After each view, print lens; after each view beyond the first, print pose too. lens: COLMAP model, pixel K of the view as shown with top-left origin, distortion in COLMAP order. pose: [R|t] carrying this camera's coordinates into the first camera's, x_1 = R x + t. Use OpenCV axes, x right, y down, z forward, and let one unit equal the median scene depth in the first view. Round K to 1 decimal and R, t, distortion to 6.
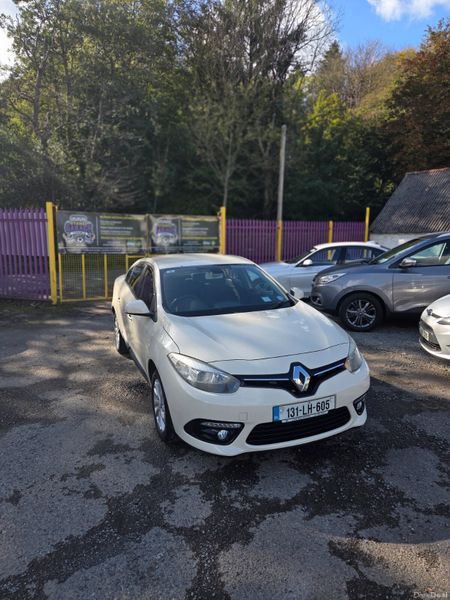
lens RADIAL K [[398.0, 0, 222.9], [0, 398.0, 298.9], [0, 0, 1]] dist [0.055971, -0.036493]
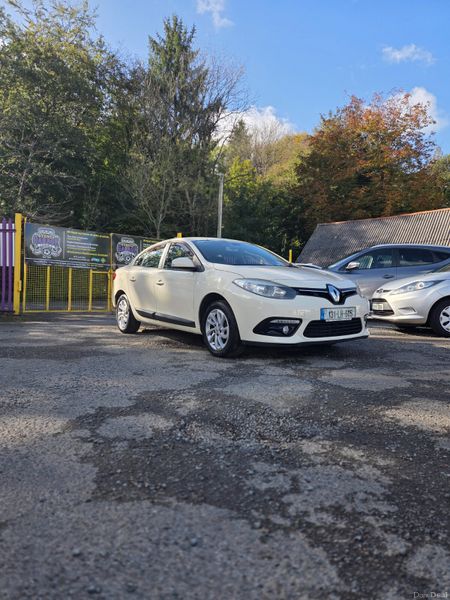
lens RADIAL K [[398.0, 0, 224.7], [0, 398.0, 302.3], [0, 0, 1]] dist [0.055971, -0.036493]
pose [[0.973694, 0.011378, 0.227576, -0.215082], [0.018657, 0.991418, -0.129391, 0.176644], [-0.227095, 0.130234, 0.965125, -0.109440]]
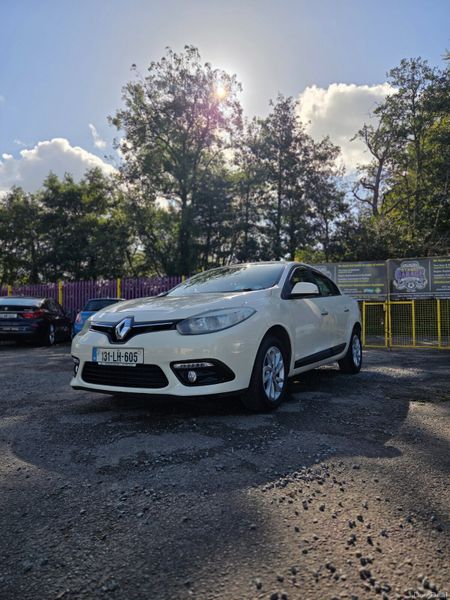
lens RADIAL K [[398.0, 0, 226.9], [0, 398.0, 300.9], [0, 0, 1]] dist [0.055971, -0.036493]
pose [[0.600514, -0.040779, -0.798574, 0.525261], [-0.125145, 0.981599, -0.144232, 0.107688], [0.789761, 0.186551, 0.584360, 0.258638]]
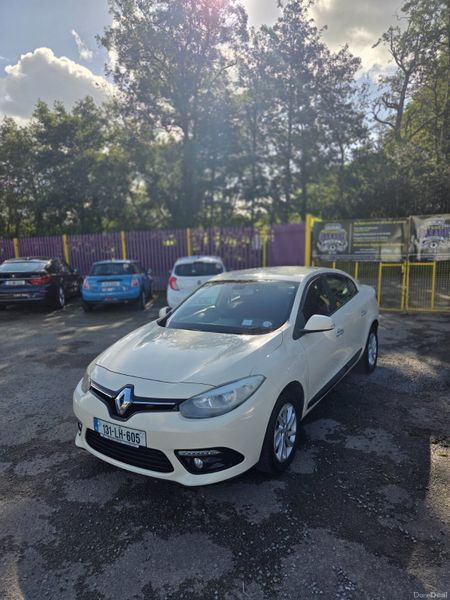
lens RADIAL K [[398.0, 0, 218.0], [0, 398.0, 308.5], [0, 0, 1]] dist [0.055971, -0.036493]
pose [[0.564669, 0.109503, -0.818021, 0.484019], [-0.096012, 0.993145, 0.066670, -0.049999], [0.819714, 0.040893, 0.571311, 0.272457]]
